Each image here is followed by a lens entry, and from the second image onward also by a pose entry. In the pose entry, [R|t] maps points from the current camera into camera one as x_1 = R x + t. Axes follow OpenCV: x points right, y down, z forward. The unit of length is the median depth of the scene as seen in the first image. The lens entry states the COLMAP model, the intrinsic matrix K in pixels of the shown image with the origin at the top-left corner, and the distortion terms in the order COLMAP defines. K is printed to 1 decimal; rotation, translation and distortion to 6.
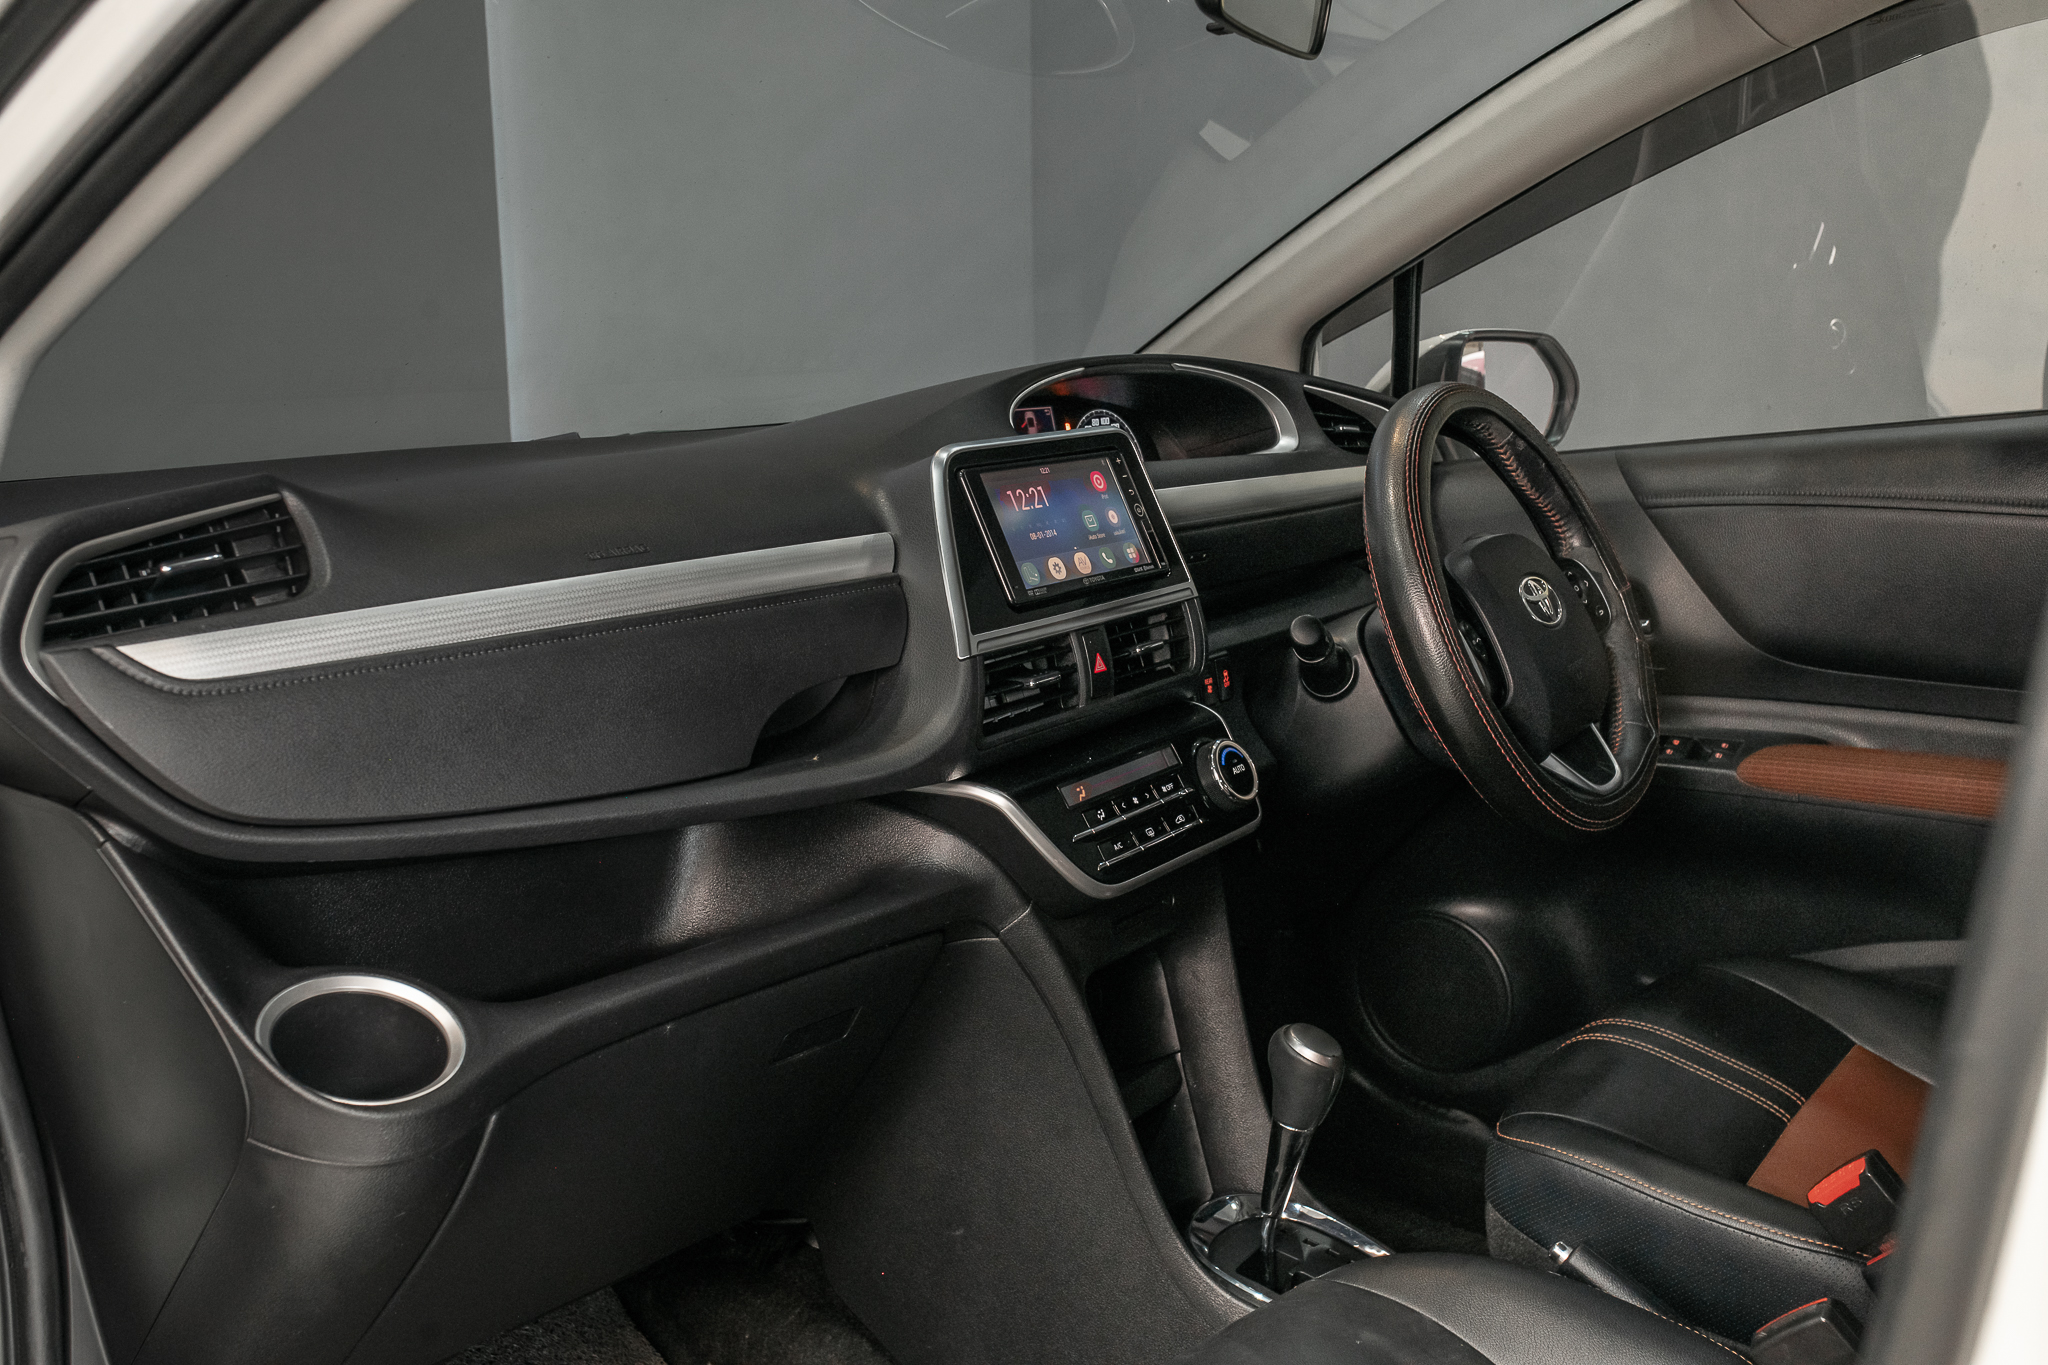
lens RADIAL K [[2087.1, 0, 1024.0], [0, 2087.1, 682.5], [0, 0, 1]] dist [-0.009281, 0.013599]
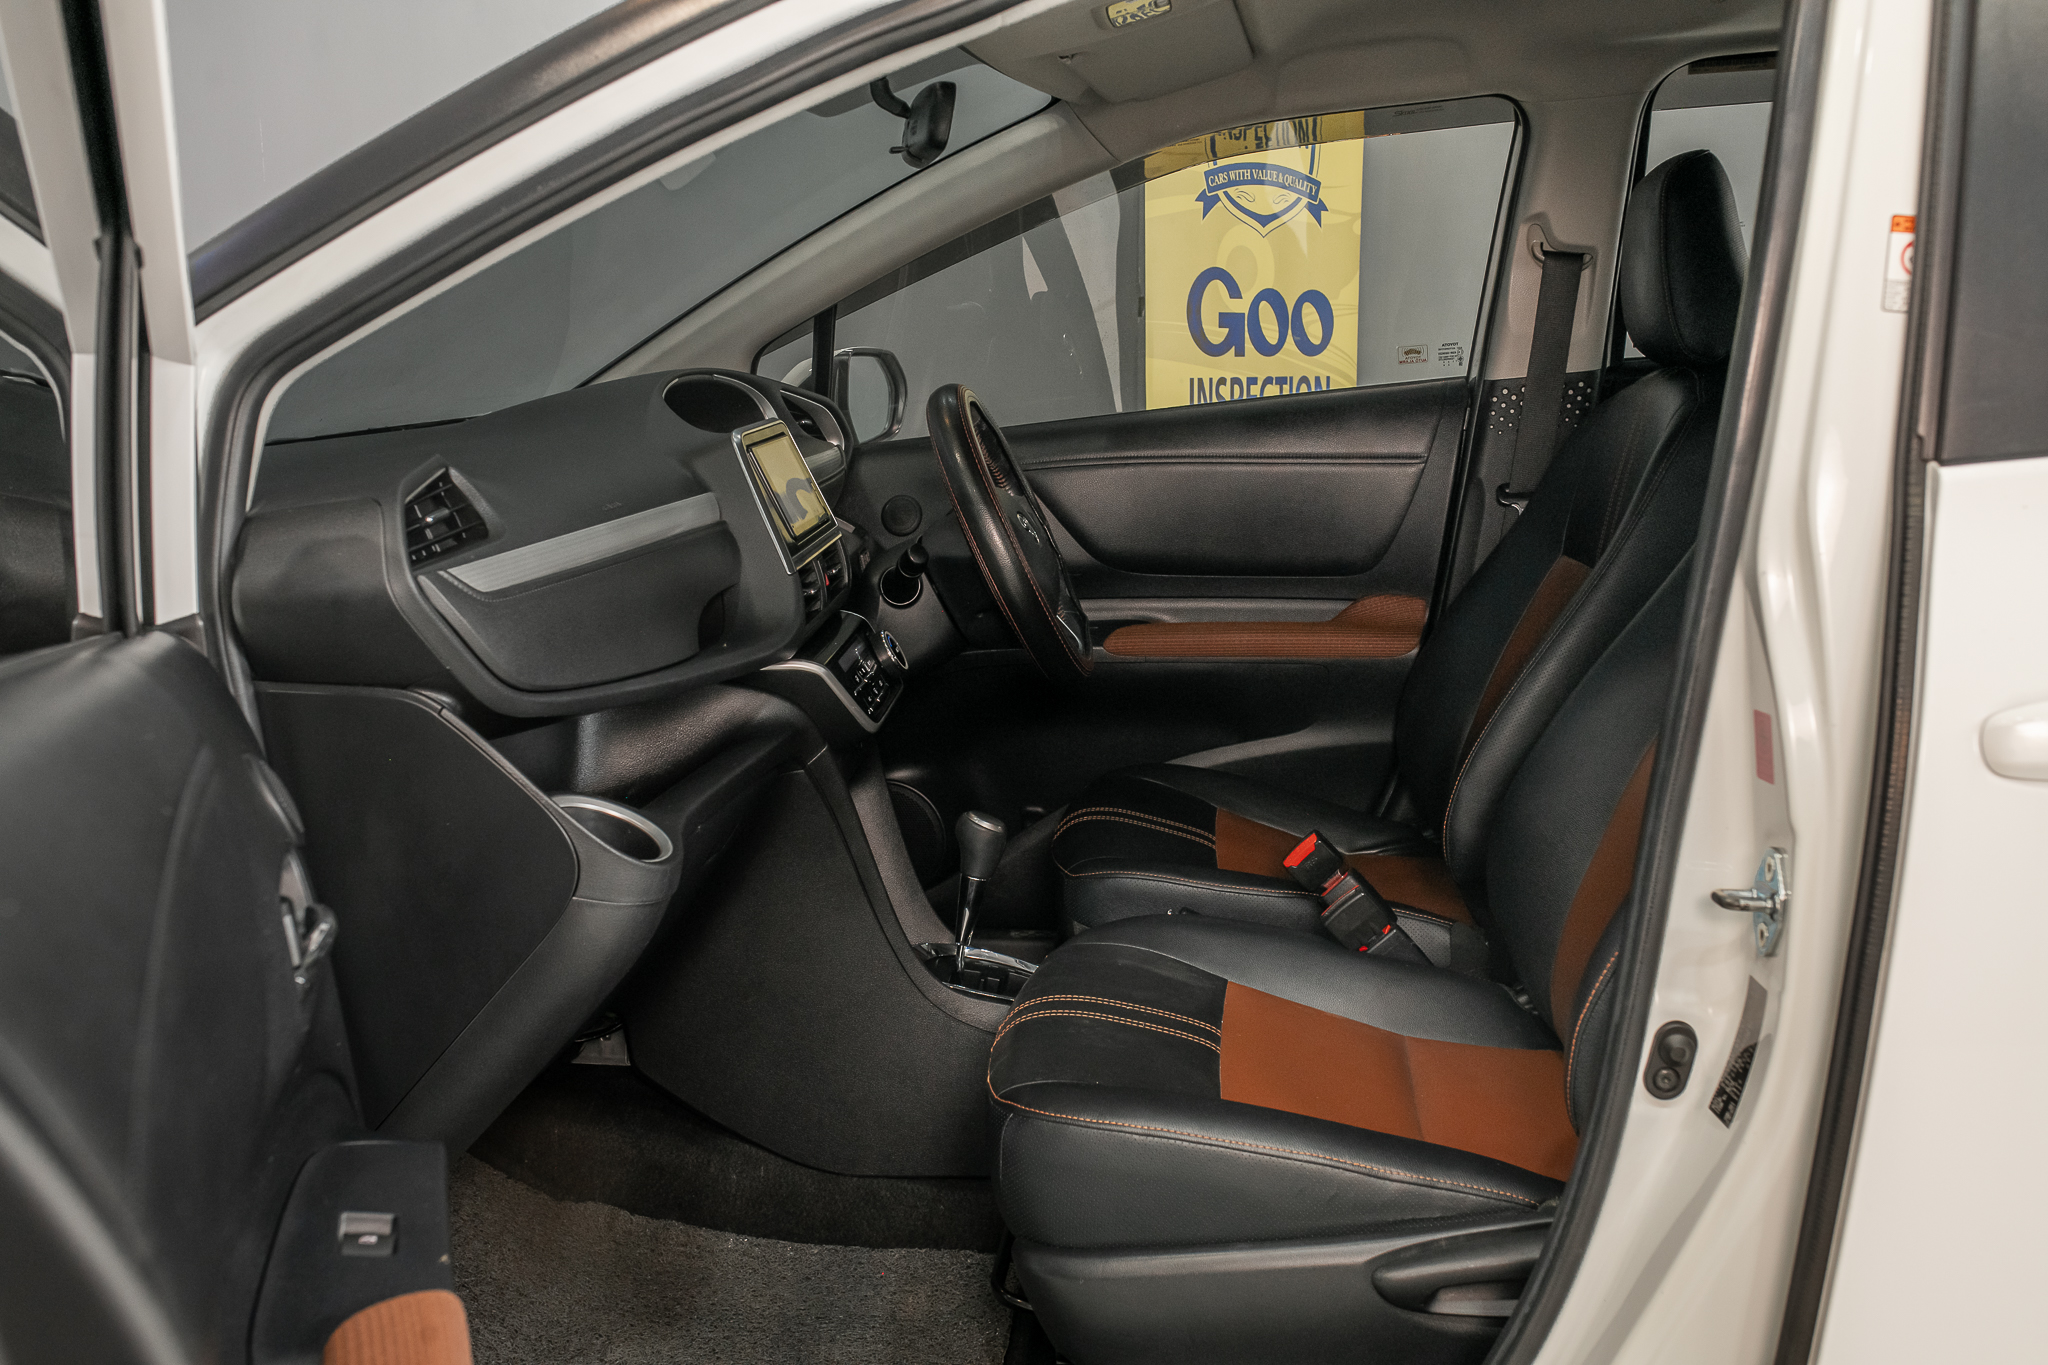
lens RADIAL K [[2087.1, 0, 1024.0], [0, 2087.1, 682.5], [0, 0, 1]] dist [-0.009281, 0.013599]
pose [[0.854771, -0.085436, 0.511925, -0.574097], [0.090329, 0.995793, 0.015366, 0.050800], [-0.511084, 0.033107, 0.858893, -0.297203]]
